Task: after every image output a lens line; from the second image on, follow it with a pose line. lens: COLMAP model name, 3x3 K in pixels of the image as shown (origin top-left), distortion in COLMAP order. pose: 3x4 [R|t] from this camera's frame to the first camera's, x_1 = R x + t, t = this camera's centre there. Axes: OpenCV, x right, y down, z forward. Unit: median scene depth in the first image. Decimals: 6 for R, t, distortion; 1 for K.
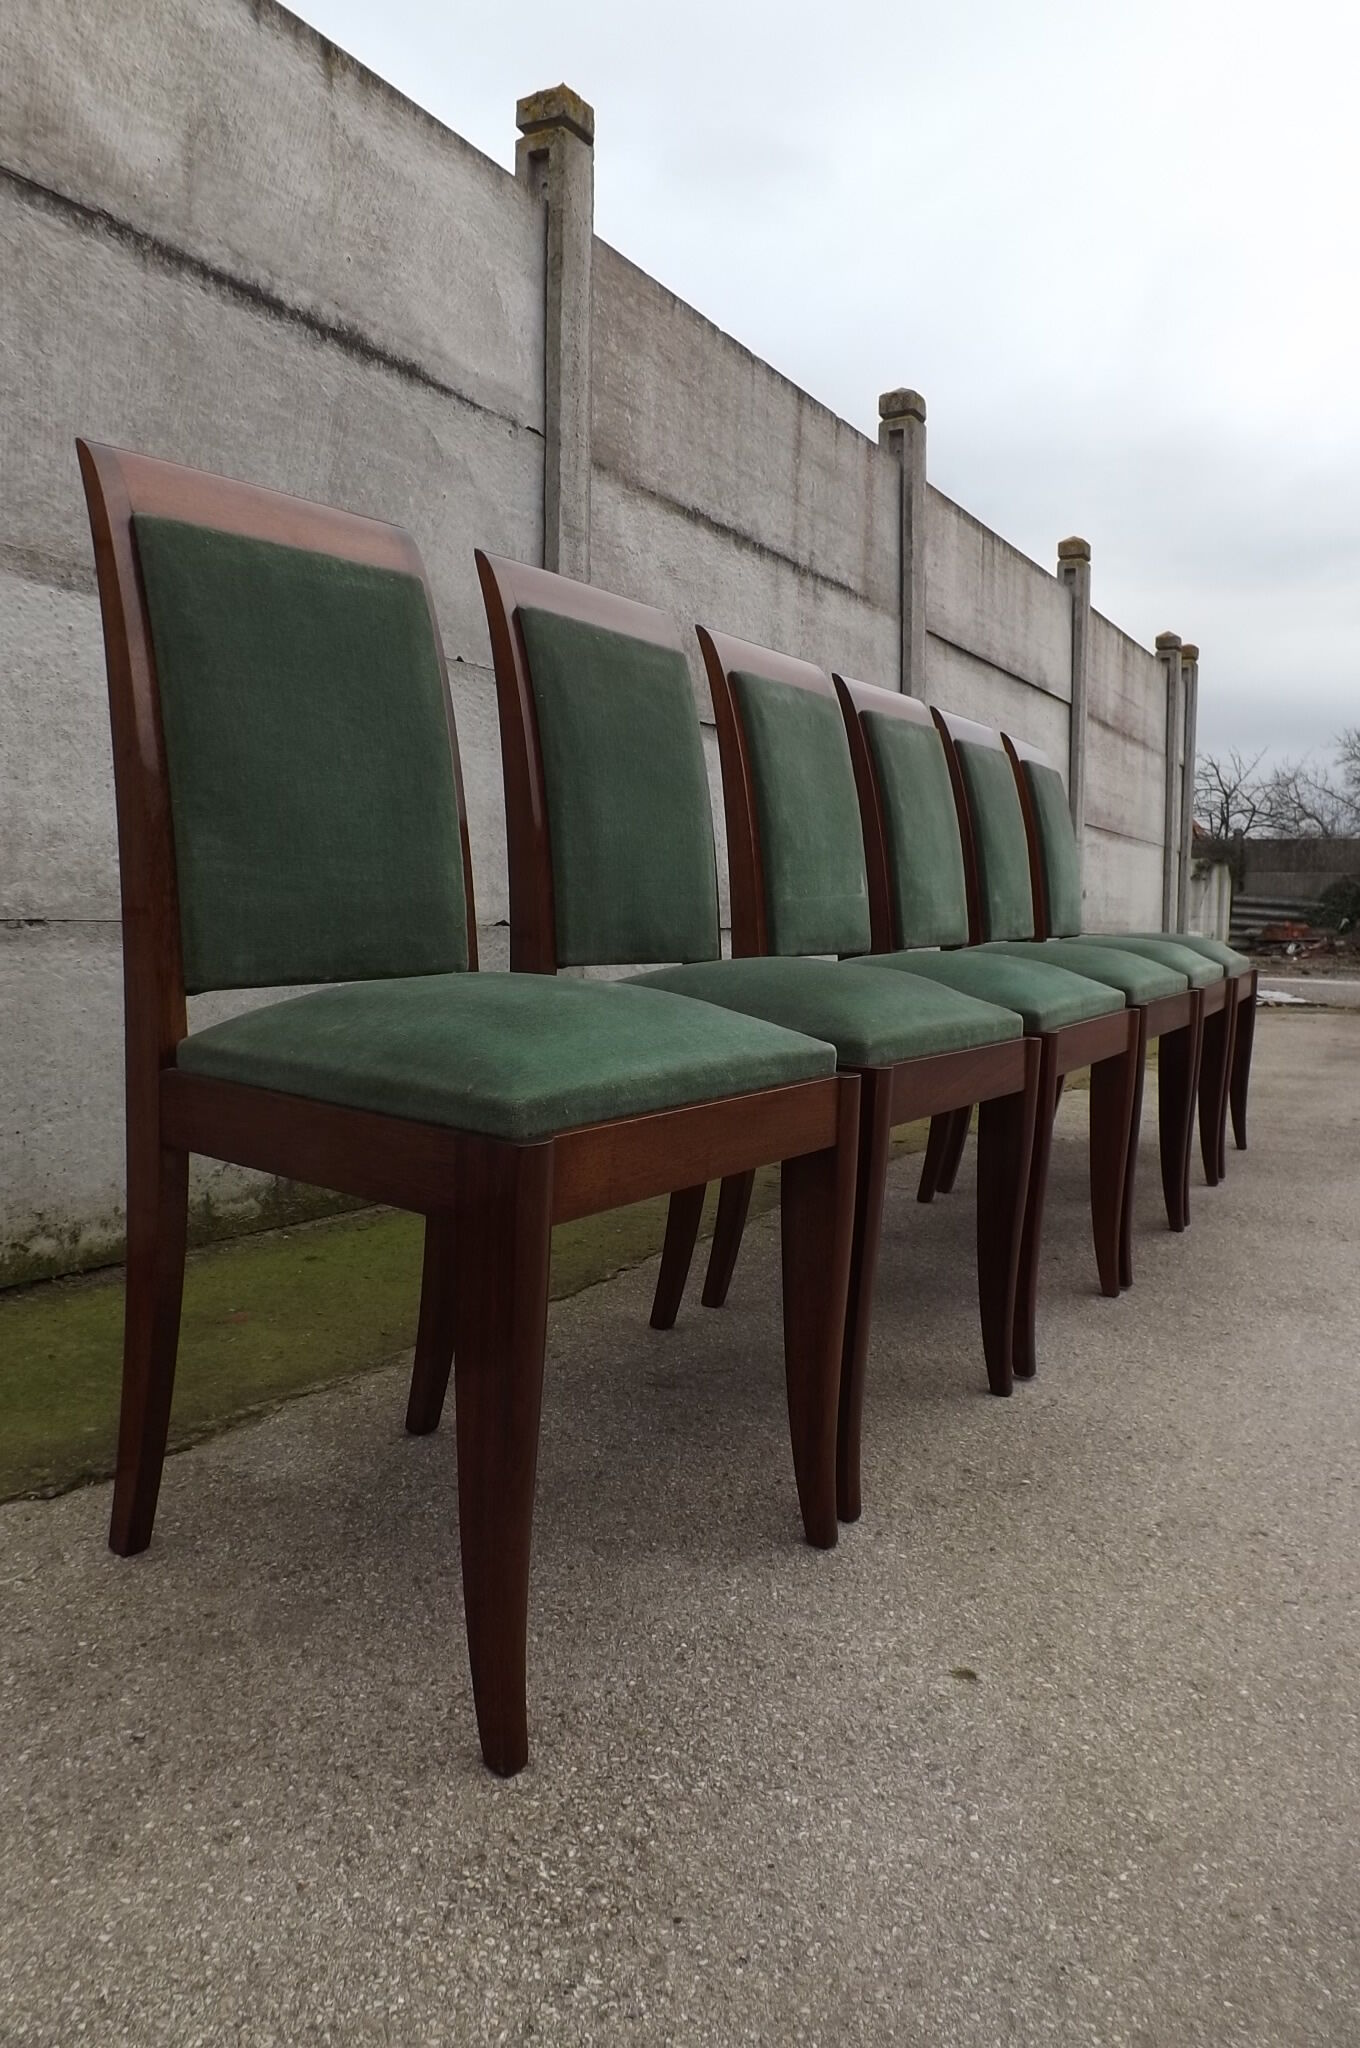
lens RADIAL K [[1471.1, 0, 684.3], [0, 1471.1, 999.5], [0, 0, 1]] dist [-0.068258, 0.010283]
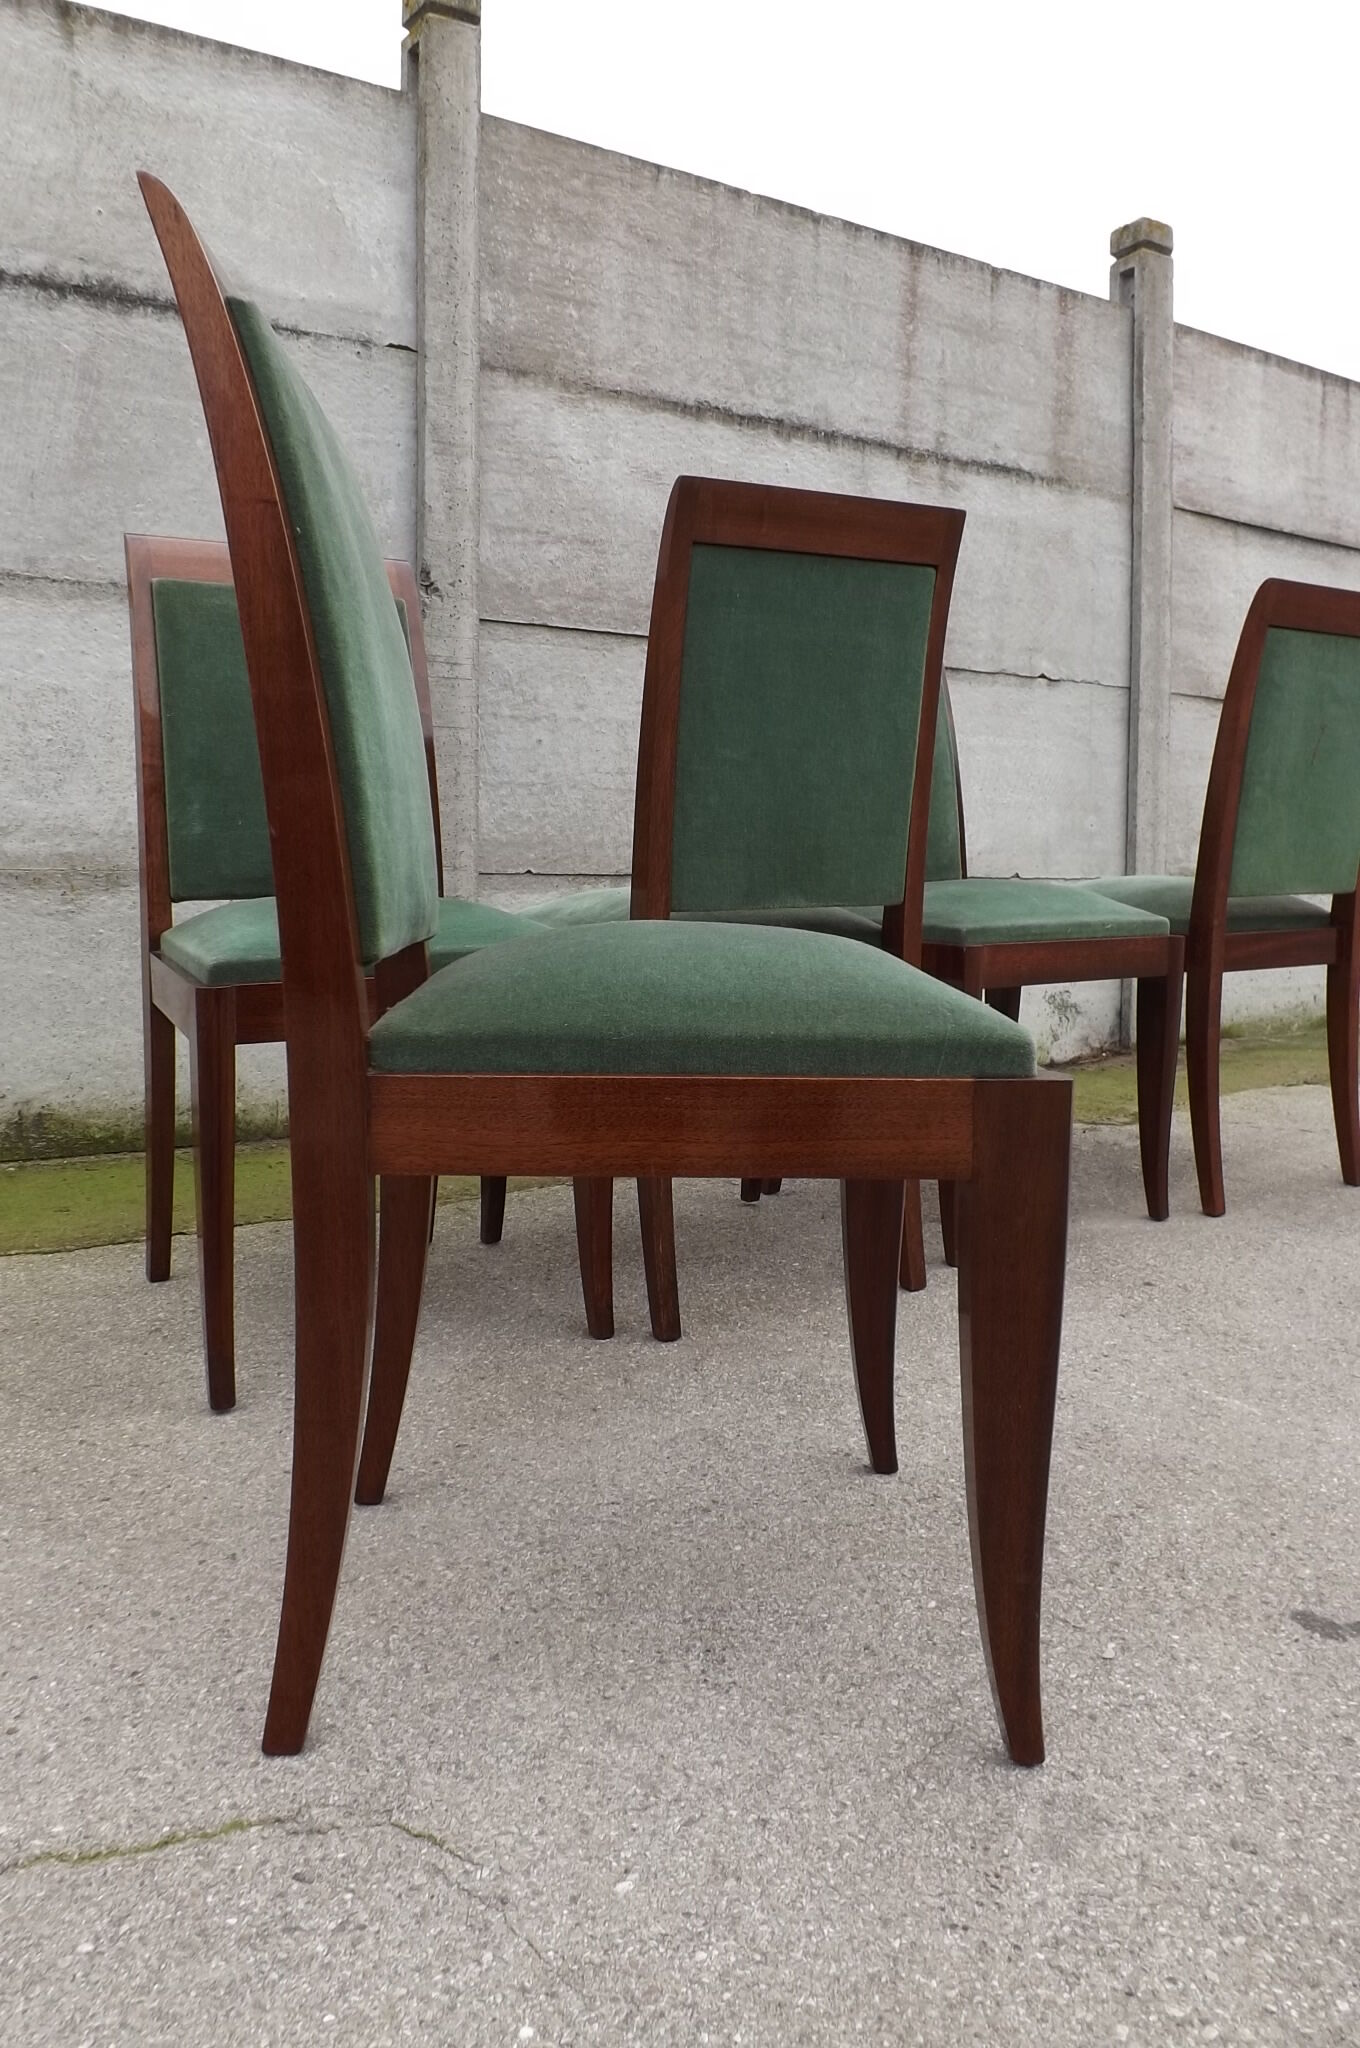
lens RADIAL K [[1471.1, 0, 665.8], [0, 1471.1, 992.7], [0, 0, 1]] dist [-0.068258, 0.010283]
pose [[0.873856, 0.030079, -0.485253, 0.665514], [-0.020744, 0.999482, 0.024599, -0.000177], [0.485741, -0.011430, 0.874028, 0.336377]]
